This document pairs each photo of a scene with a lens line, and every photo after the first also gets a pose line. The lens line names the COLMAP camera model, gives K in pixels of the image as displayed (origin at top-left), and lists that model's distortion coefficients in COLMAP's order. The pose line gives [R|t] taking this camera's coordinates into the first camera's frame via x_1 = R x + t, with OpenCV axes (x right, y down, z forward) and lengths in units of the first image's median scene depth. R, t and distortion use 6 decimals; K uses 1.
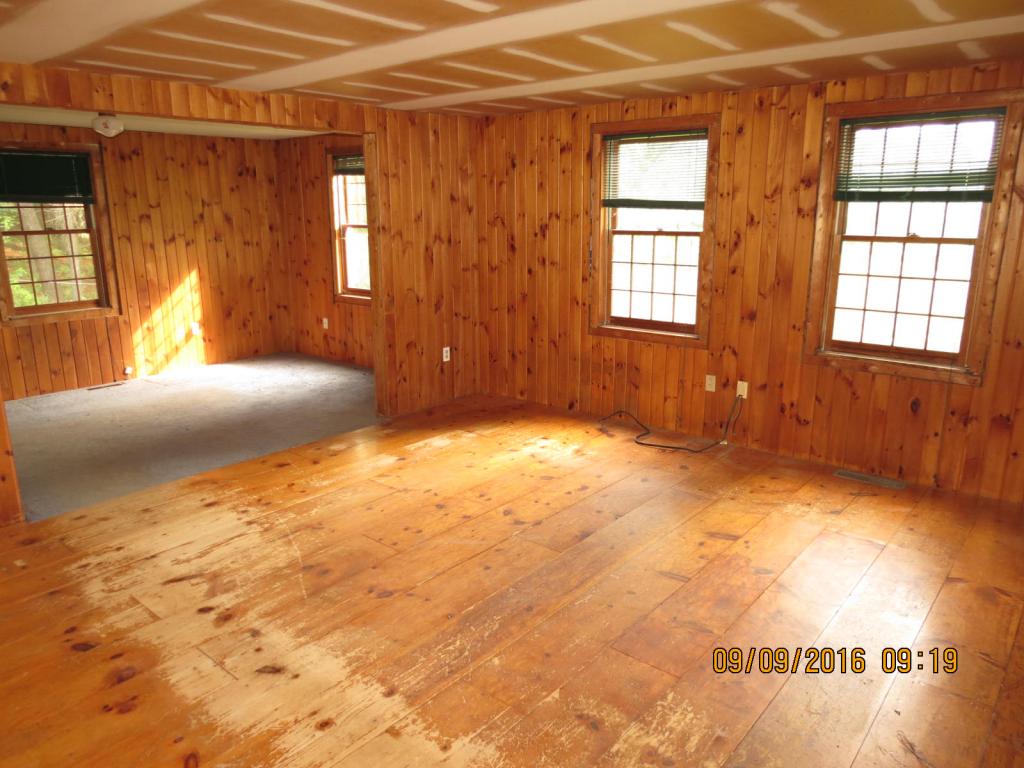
lens RADIAL K [[729.4, 0, 508.7], [0, 729.4, 384.6], [0, 0, 1]] dist [-0.032247, 0.017529]
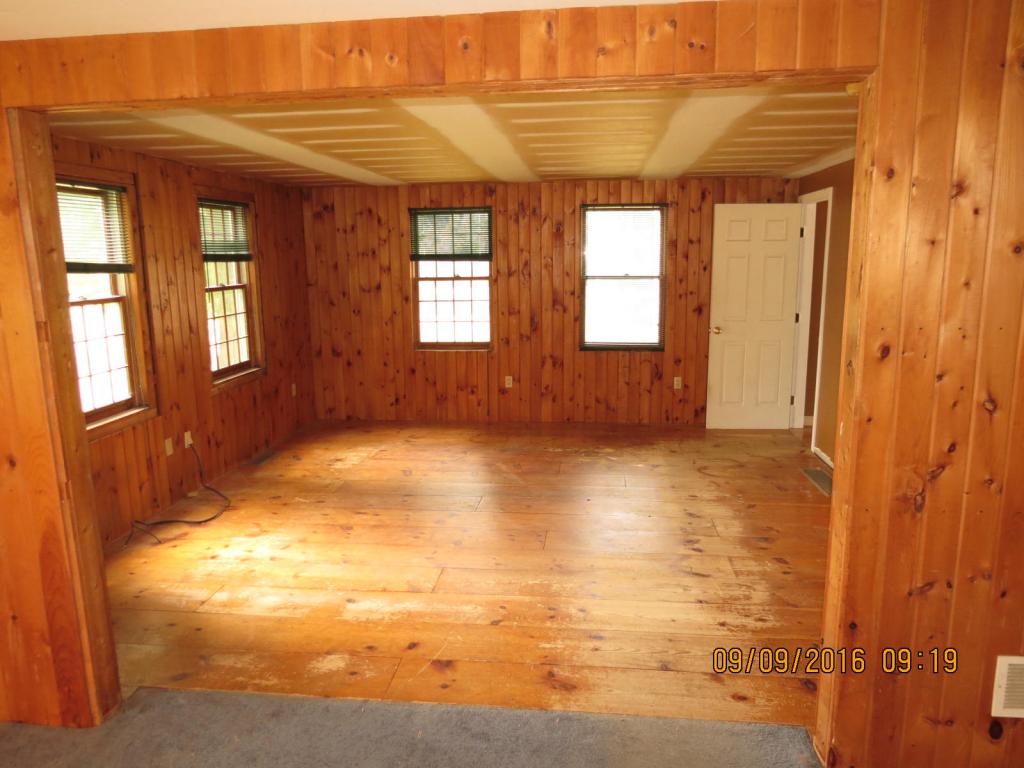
lens RADIAL K [[729.4, 0, 508.8], [0, 729.4, 387.2], [0, 0, 1]] dist [-0.032247, 0.017529]
pose [[-0.553002, -0.138299, 0.821622, -1.110005], [0.214172, 0.929396, 0.300590, -0.394207], [-0.805183, 0.342195, -0.484338, 1.567449]]
